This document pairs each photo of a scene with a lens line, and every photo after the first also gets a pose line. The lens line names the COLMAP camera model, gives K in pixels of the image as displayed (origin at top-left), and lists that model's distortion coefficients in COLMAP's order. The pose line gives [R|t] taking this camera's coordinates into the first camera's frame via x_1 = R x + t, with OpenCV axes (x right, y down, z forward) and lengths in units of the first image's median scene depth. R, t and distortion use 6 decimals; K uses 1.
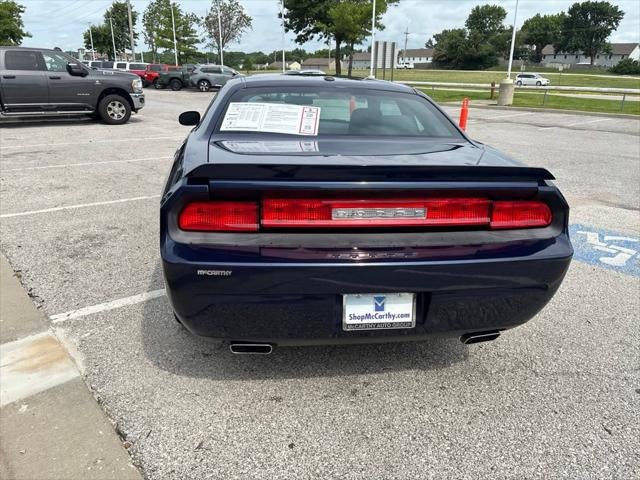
lens RADIAL K [[487.0, 0, 319.4], [0, 487.0, 231.1], [0, 0, 1]] dist [0.056858, -0.073815]
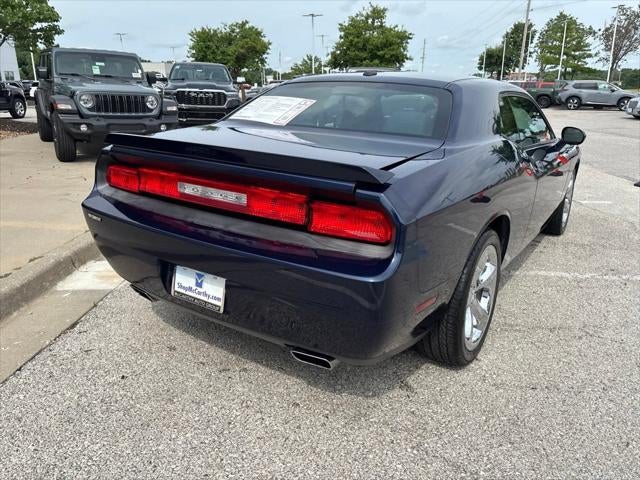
lens RADIAL K [[487.6, 0, 316.7], [0, 487.6, 237.6], [0, 0, 1]] dist [0.053099, -0.065363]
pose [[0.732698, 0.186298, -0.654558, 0.057705], [-0.202639, 0.977898, 0.051496, -0.002531], [0.649685, 0.094908, 0.754256, 0.022248]]
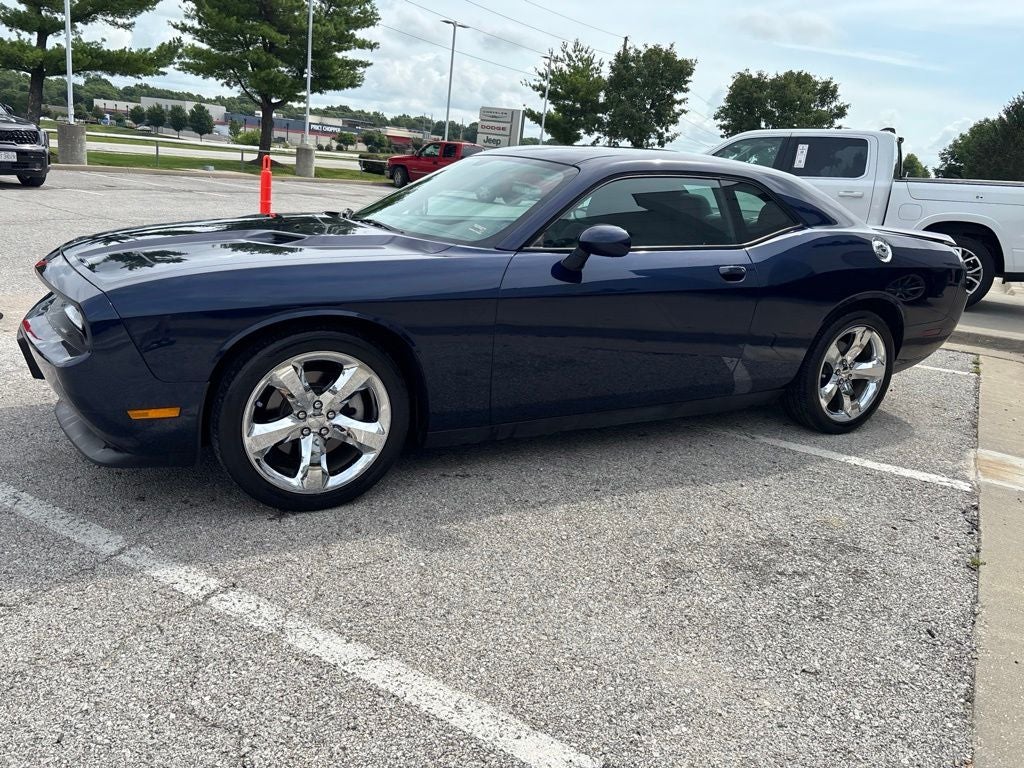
lens RADIAL K [[777.7, 0, 512.0], [0, 777.7, 384.0], [0, 0, 1]] dist [0.049965, -0.061389]
pose [[-0.338682, -0.306572, 0.889555, -0.118931], [0.193851, 0.902411, 0.384807, -0.052415], [-0.920715, 0.302768, -0.246201, 0.168627]]
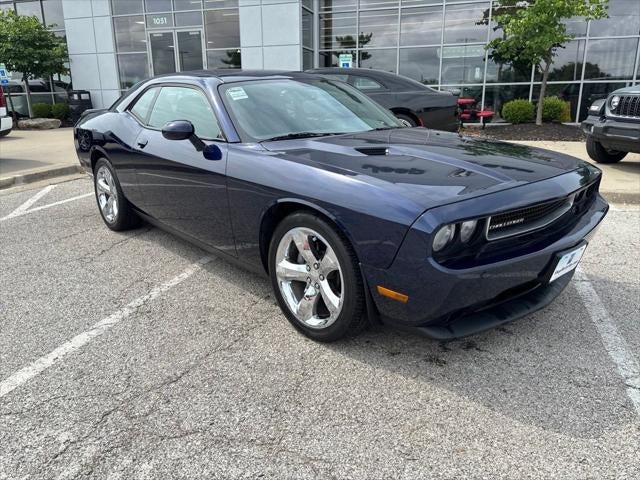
lens RADIAL K [[487.6, 0, 316.7], [0, 487.6, 237.6], [0, 0, 1]] dist [0.053099, -0.065363]
pose [[-0.838243, 0.136969, -0.527815, 0.052951], [-0.174138, 0.850019, 0.497135, -0.063638], [0.516745, 0.508633, -0.688671, 0.225994]]
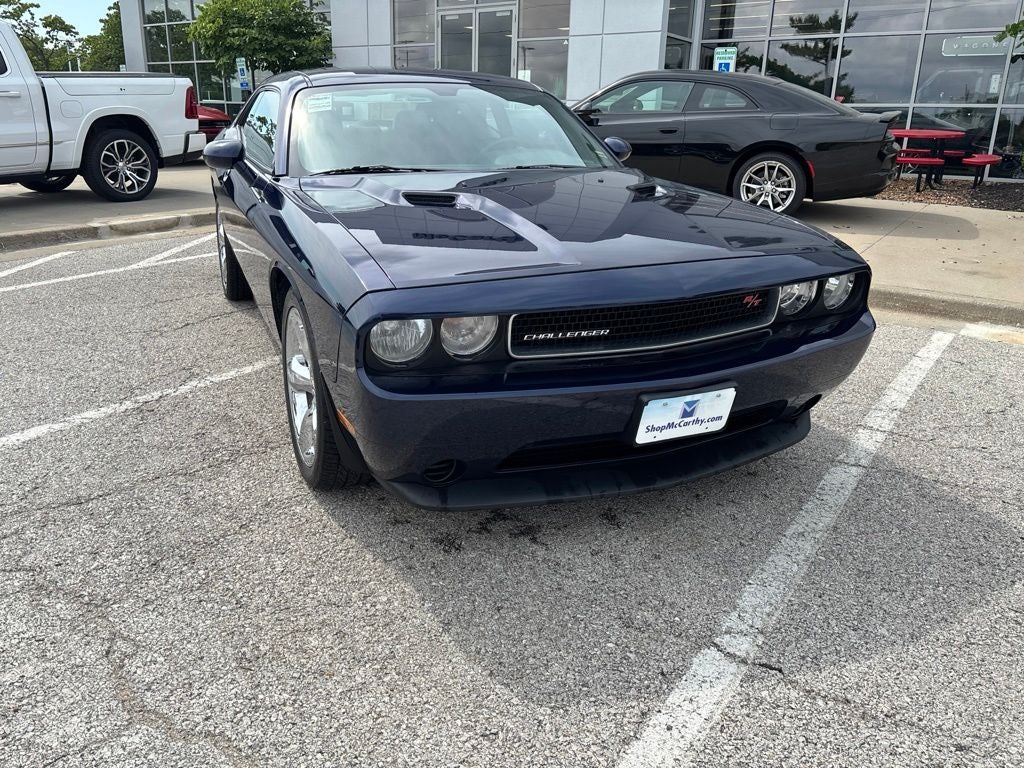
lens RADIAL K [[773.8, 0, 510.1], [0, 773.8, 380.3], [0, 0, 1]] dist [0.049638, -0.050177]
pose [[-0.962538, 0.044996, -0.267387, 0.015809], [-0.122021, 0.808754, 0.575350, -0.068829], [0.242139, 0.586423, -0.772966, 0.241771]]
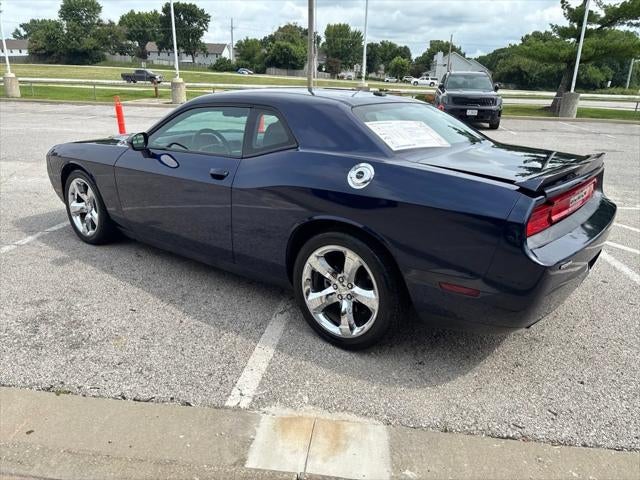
lens RADIAL K [[486.1, 0, 320.0], [0, 486.1, 240.0], [0, 0, 1]] dist [0.049965, -0.061389]
pose [[0.738622, -0.214774, 0.638991, -0.077515], [0.198340, 0.975171, 0.098503, -0.011761], [-0.644281, 0.053981, 0.762881, 0.025034]]
